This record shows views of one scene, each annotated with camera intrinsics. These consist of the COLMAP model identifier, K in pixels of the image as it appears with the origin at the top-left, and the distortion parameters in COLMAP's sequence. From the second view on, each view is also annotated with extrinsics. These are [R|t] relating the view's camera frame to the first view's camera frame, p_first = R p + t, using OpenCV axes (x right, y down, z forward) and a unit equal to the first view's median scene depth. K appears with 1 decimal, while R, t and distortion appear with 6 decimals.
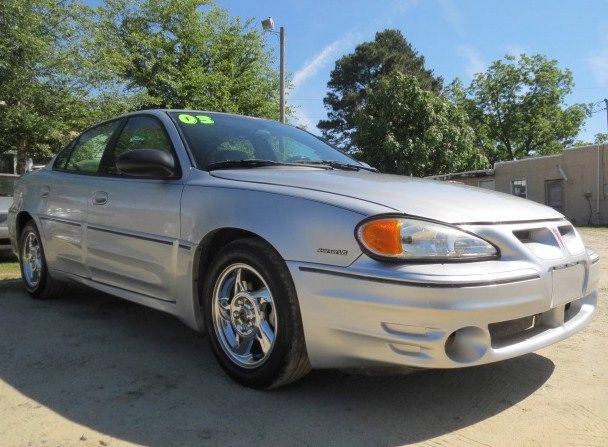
lens RADIAL K [[550.2, 0, 300.5], [0, 550.2, 213.1], [0, 0, 1]] dist [-0.021366, -0.000601]
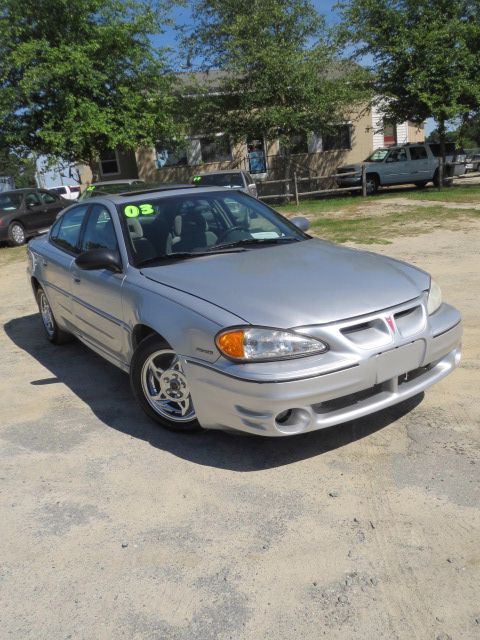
lens RADIAL K [[544.4, 0, 238.1], [0, 544.4, 320.7], [0, 0, 1]] dist [-0.023893, 0.021901]
pose [[0.979086, -0.047384, -0.197850, 0.398688], [0.091167, 0.971577, 0.218464, -0.282391], [0.181874, -0.231933, 0.955578, -0.255273]]
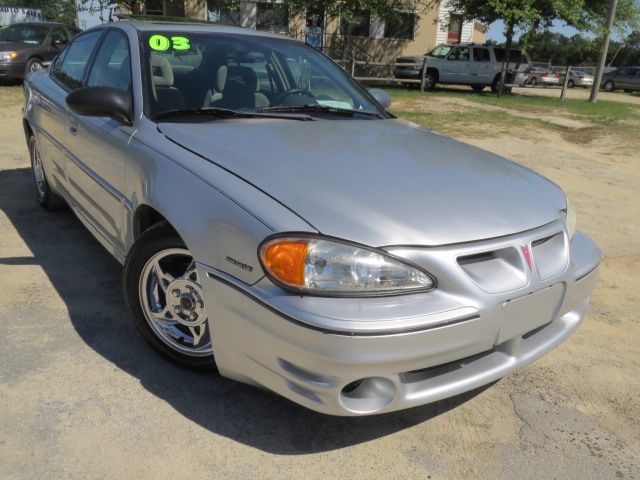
lens RADIAL K [[544.4, 0, 326.4], [0, 544.4, 240.5], [0, 0, 1]] dist [-0.023893, 0.021901]
pose [[0.991809, 0.086550, -0.093940, 0.261610], [-0.056688, 0.957301, 0.283482, -0.206942], [0.114464, -0.275835, 0.954365, 0.204918]]
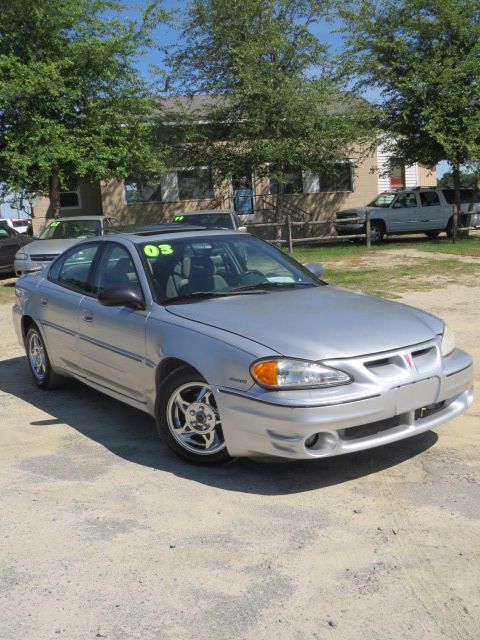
lens RADIAL K [[674.6, 0, 238.8], [0, 674.6, 323.4], [0, 0, 1]] dist [-0.002929, 0.000000]
pose [[0.988389, -0.032561, -0.148417, 0.324176], [0.050902, 0.991284, 0.121510, -0.292287], [0.143167, -0.127654, 0.981431, -0.736669]]
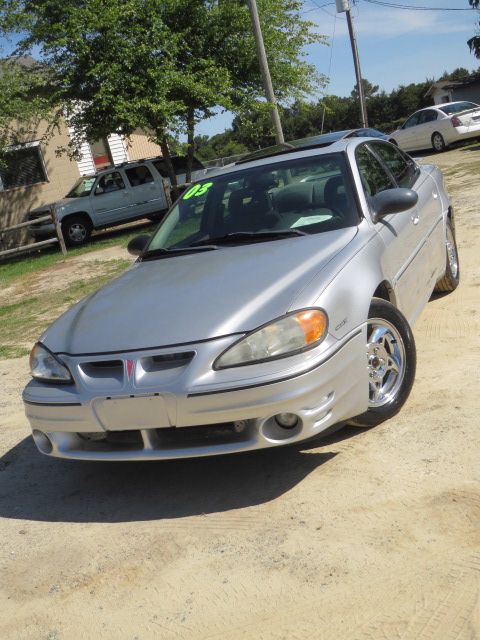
lens RADIAL K [[772.6, 0, 234.3], [0, 772.6, 325.4], [0, 0, 1]] dist [-0.041586, 0.000000]
pose [[0.958197, -0.251247, 0.136868, 1.254924], [0.228102, 0.959615, 0.164645, -0.314611], [-0.172707, -0.126542, 0.976811, 0.732347]]
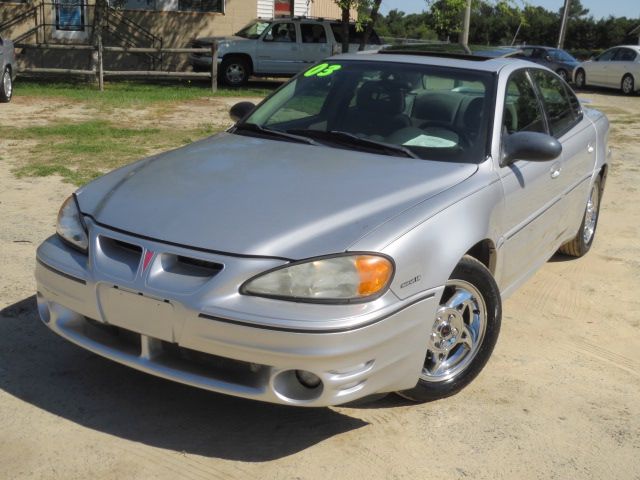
lens RADIAL K [[772.6, 0, 321.0], [0, 772.6, 239.5], [0, 0, 1]] dist [-0.041586, 0.000000]
pose [[0.997433, 0.025672, 0.066840, 1.466669], [-0.039328, 0.976517, 0.211823, -0.345066], [-0.059832, -0.213908, 0.975020, 1.039634]]
